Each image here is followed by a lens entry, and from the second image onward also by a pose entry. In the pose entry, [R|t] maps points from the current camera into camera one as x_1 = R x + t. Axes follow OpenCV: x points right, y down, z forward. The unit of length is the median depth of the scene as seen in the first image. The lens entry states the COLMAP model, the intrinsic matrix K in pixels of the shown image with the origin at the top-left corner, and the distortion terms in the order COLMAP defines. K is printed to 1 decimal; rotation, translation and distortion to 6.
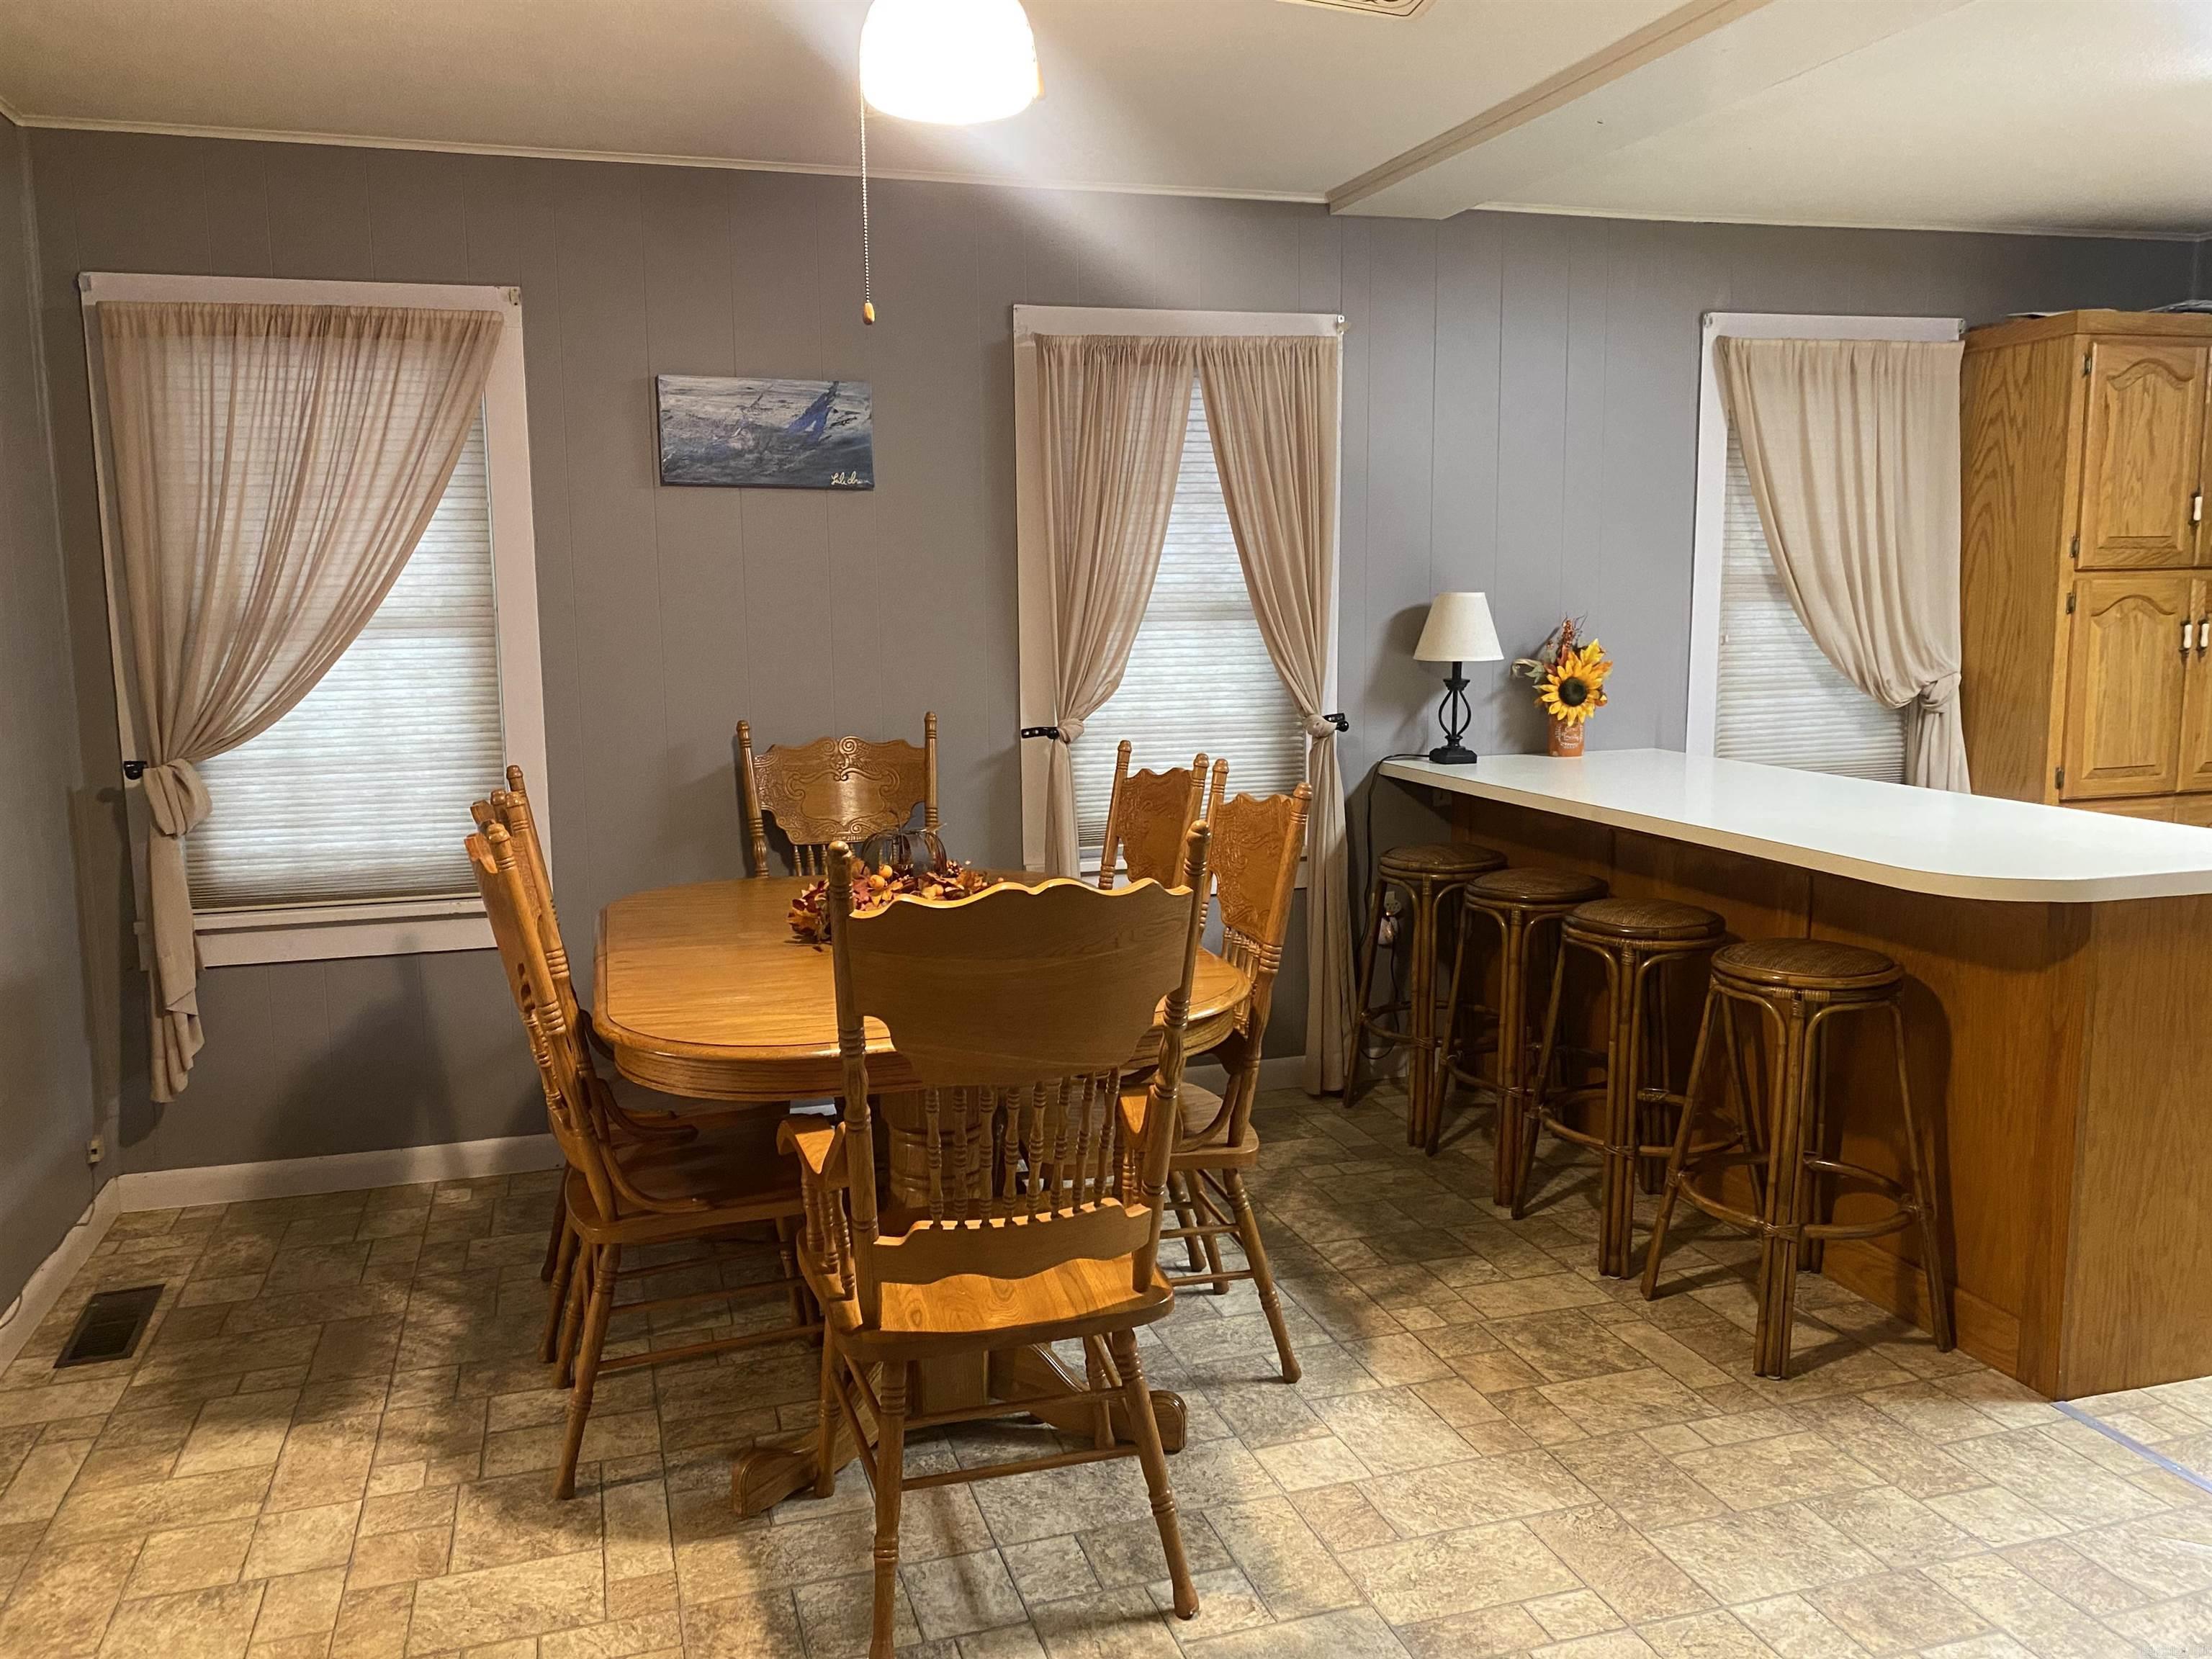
lens RADIAL K [[1673.4, 0, 1106.8], [0, 1673.4, 808.7], [0, 0, 1]] dist [0.046609, -0.050895]
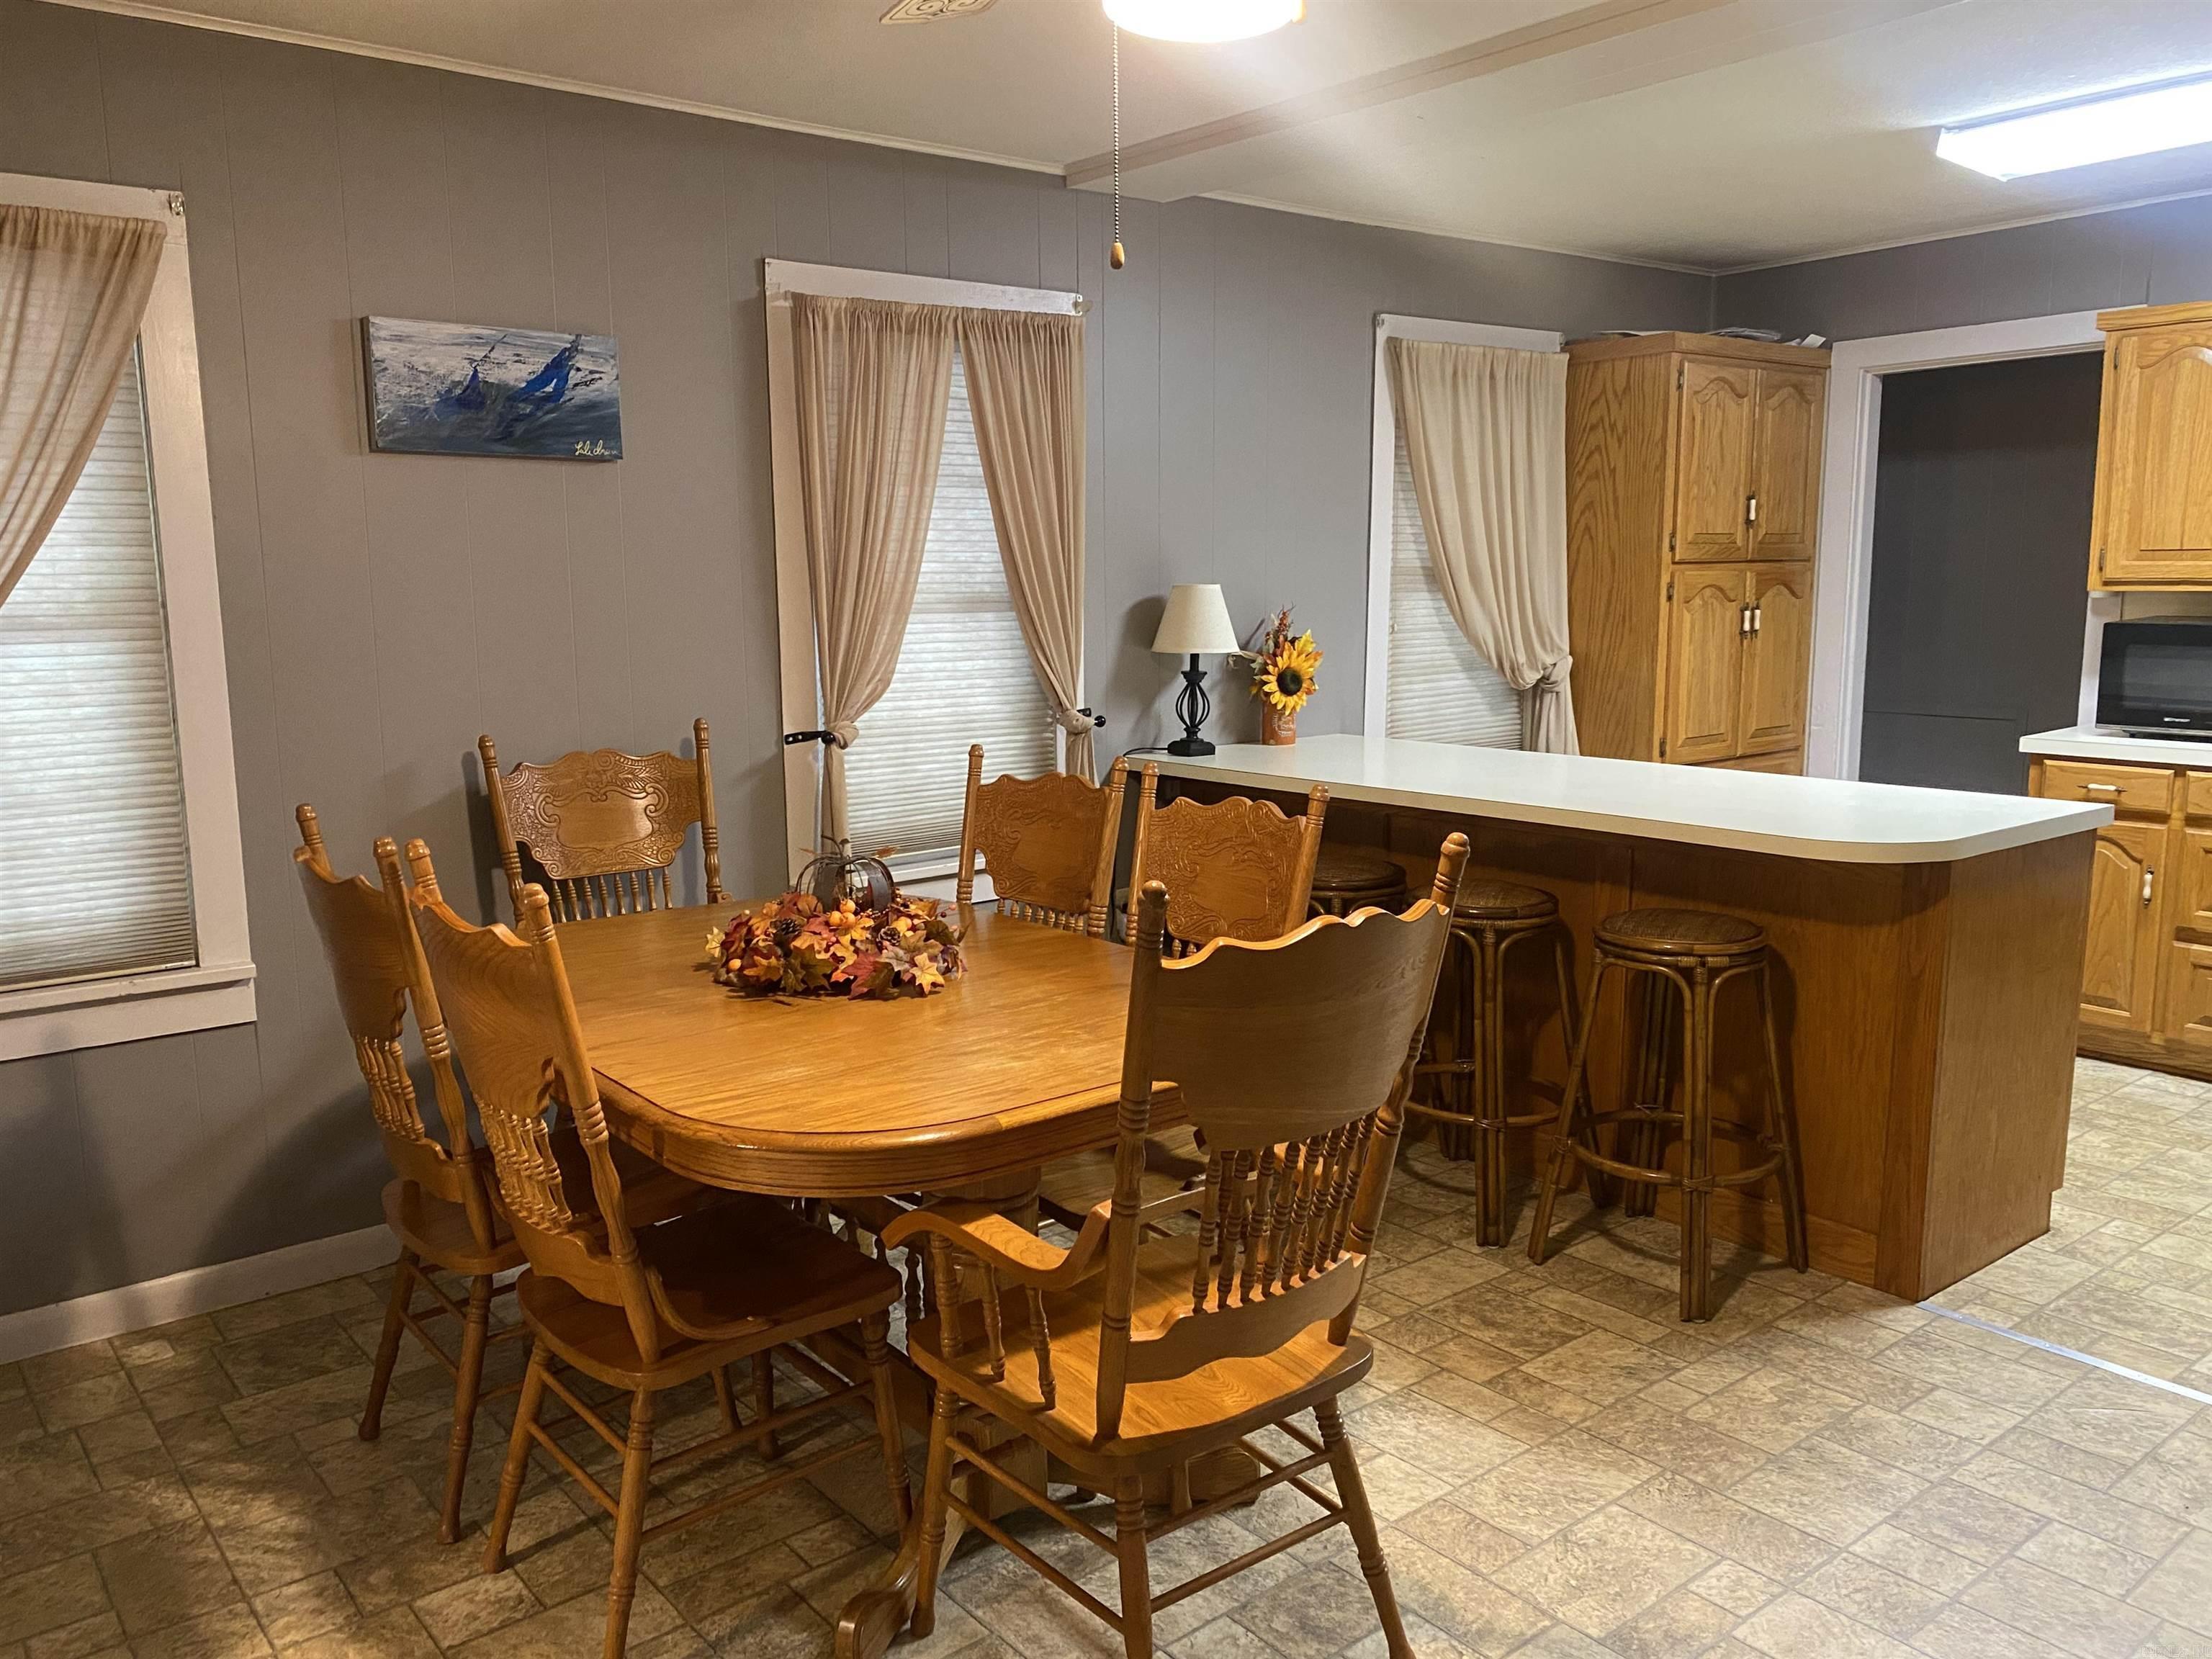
lens RADIAL K [[1673.4, 0, 1099.9], [0, 1673.4, 831.3], [0, 0, 1]] dist [0.046609, -0.050895]
pose [[0.931948, -0.053611, 0.358606, -0.213429], [0.046203, 0.998505, 0.029203, -0.013895], [-0.359636, -0.010647, 0.933032, 0.094657]]
